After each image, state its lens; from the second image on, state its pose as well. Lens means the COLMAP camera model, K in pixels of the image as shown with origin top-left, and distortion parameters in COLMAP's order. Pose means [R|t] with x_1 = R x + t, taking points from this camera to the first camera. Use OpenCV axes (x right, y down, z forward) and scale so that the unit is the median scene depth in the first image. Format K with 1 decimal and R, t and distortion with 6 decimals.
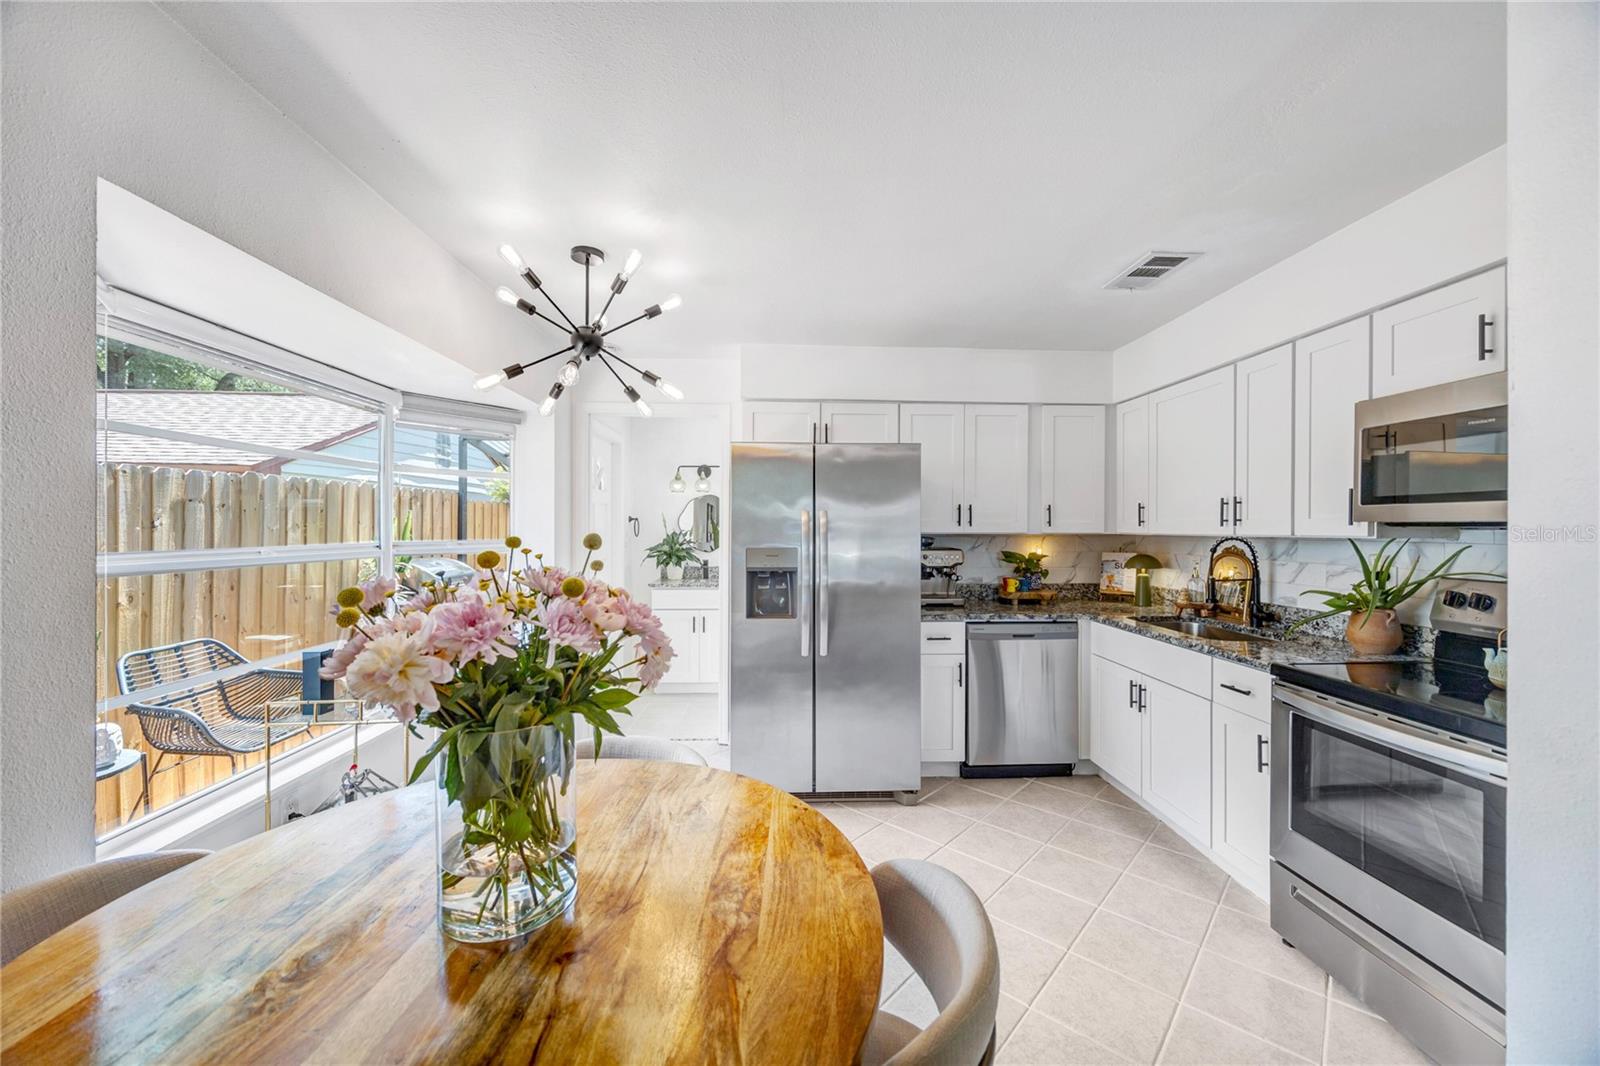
lens RADIAL K [[607.8, 0, 797.7], [0, 607.8, 528.7], [0, 0, 1]] dist [-0.000797, -0.000364]
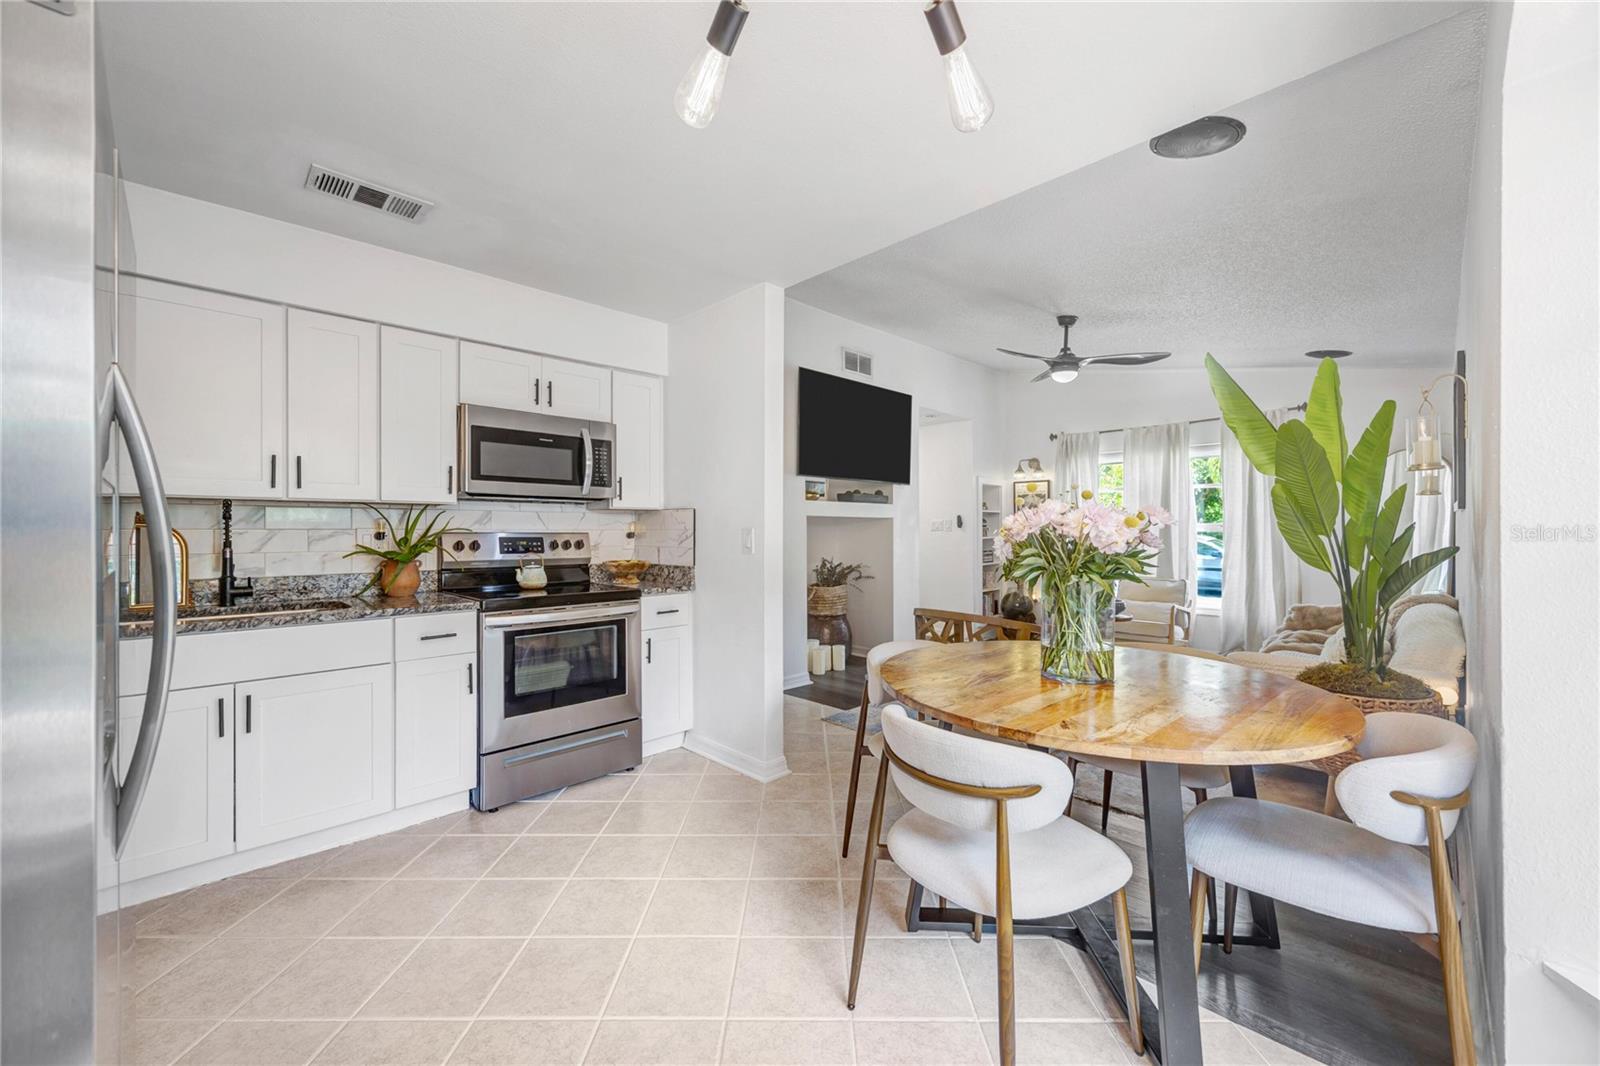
lens RADIAL K [[633.8, 0, 800.2], [0, 633.8, 529.4], [0, 0, 1]] dist [0.011745, 0.000057]
pose [[-0.681292, 0.002491, 0.732007, -0.388936], [0.000110, 0.999995, -0.003300, 0.046806], [-0.732011, -0.002168, -0.681289, 0.860654]]
